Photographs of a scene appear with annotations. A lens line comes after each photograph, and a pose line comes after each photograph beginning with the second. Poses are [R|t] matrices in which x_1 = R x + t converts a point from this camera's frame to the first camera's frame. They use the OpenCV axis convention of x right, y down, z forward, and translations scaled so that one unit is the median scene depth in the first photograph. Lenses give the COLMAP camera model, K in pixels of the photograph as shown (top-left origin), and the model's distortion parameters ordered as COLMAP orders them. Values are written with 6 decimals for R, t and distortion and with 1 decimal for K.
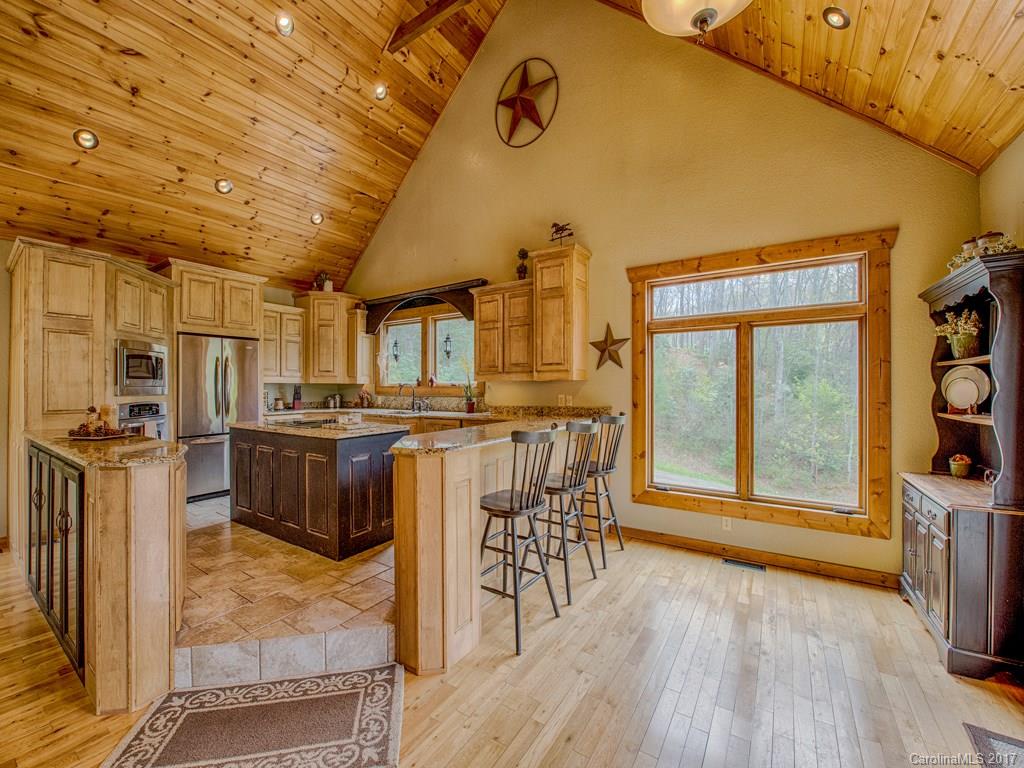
lens RADIAL K [[427.1, 0, 512.0], [0, 427.1, 384.0], [0, 0, 1]] dist [-0.001885, -0.004365]
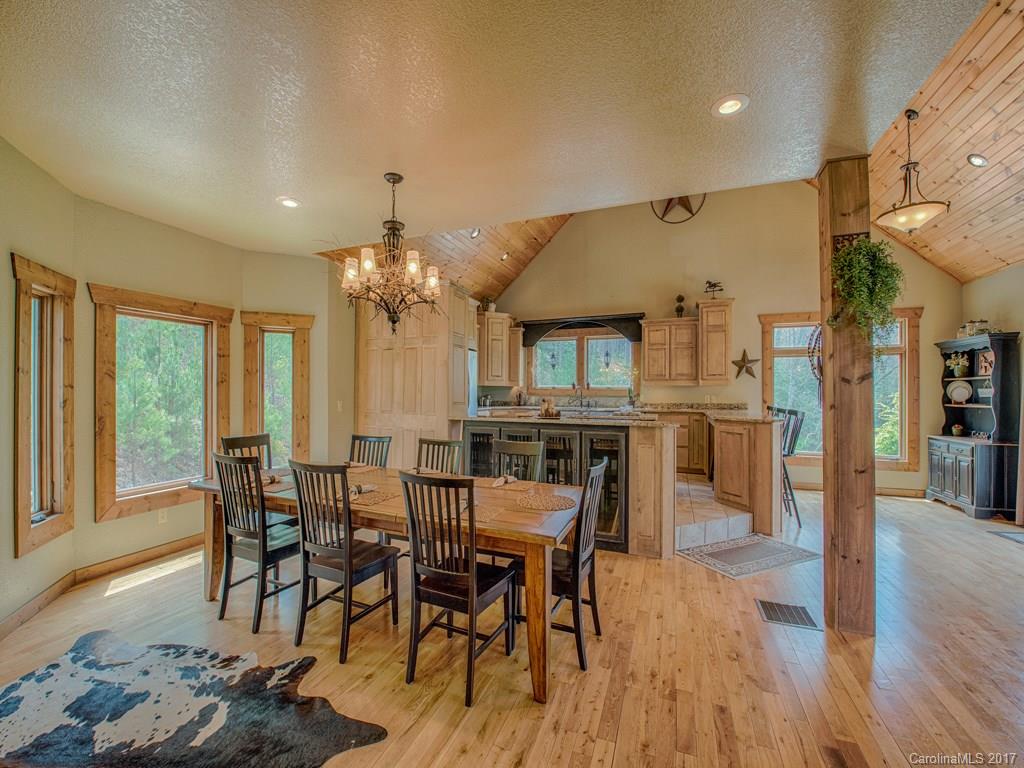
lens RADIAL K [[430.5, 0, 512.0], [0, 430.5, 384.0], [0, 0, 1]] dist [-0.013384, -0.000533]
pose [[0.978137, 0.012993, 0.207555, -0.851269], [-0.010252, 0.999846, -0.014276, 0.013733], [-0.207708, 0.011836, 0.978119, -0.316309]]
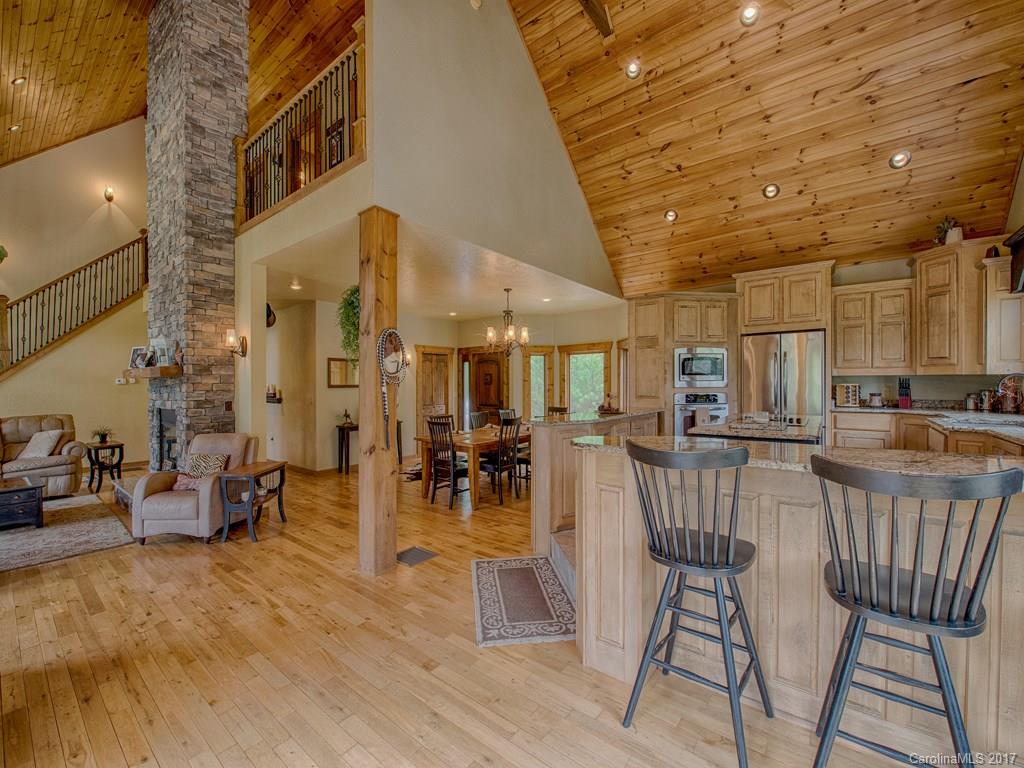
lens RADIAL K [[413.2, 0, 512.0], [0, 413.2, 384.0], [0, 0, 1]] dist [-0.011085, -0.000362]
pose [[-0.079817, 0.007071, -0.996784, 0.399789], [0.013750, 0.999888, 0.005992, -0.000132], [0.996715, -0.013227, -0.079905, 0.441396]]
